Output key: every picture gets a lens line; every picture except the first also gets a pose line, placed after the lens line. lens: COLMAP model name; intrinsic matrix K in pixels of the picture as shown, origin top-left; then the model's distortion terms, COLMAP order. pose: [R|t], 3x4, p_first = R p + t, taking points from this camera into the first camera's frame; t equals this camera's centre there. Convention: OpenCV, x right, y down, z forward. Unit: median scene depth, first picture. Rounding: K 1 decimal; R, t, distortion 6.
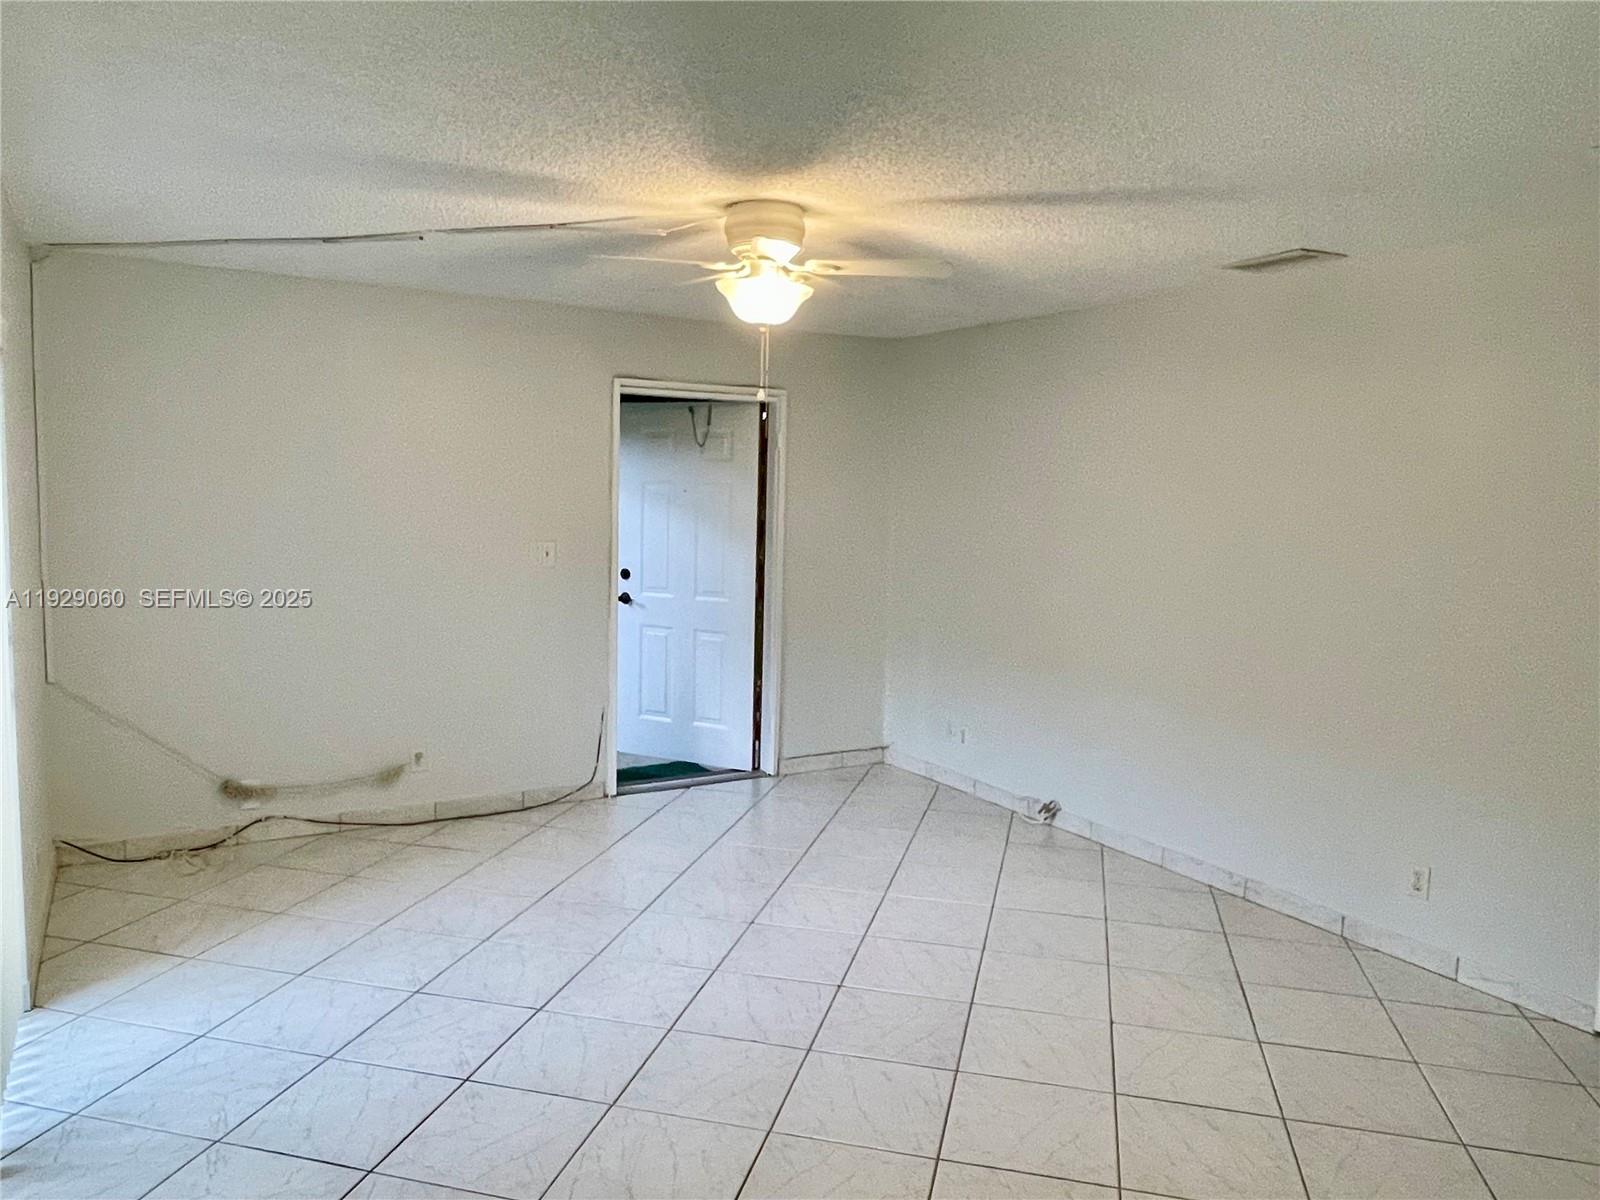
lens RADIAL K [[1138.5, 0, 793.8], [0, 1138.5, 588.3], [0, 0, 1]] dist [0.000434, -0.001883]
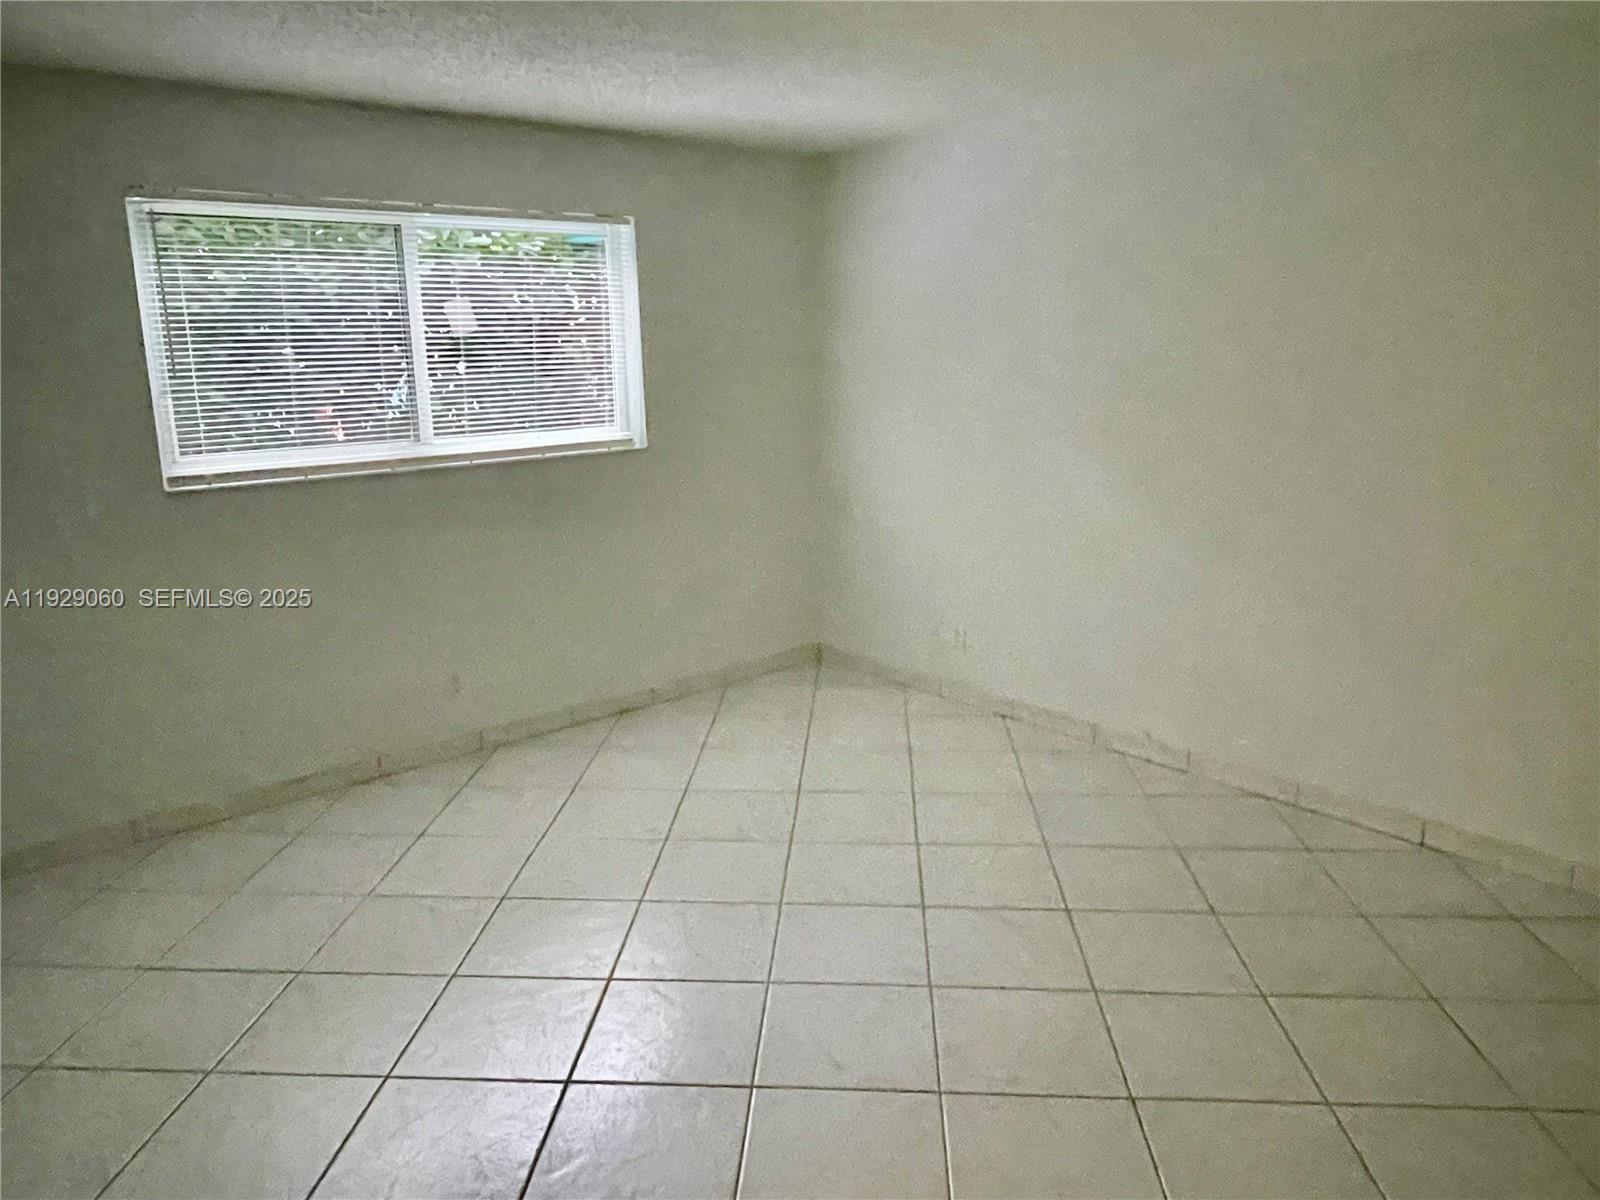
lens RADIAL K [[1138.5, 0, 793.8], [0, 1138.5, 588.3], [0, 0, 1]] dist [0.000434, -0.001883]
pose [[0.983106, -0.069733, 0.169236, 0.060033], [0.050382, 0.991964, 0.116060, -0.022208], [-0.175969, -0.105572, 0.978718, 0.236576]]
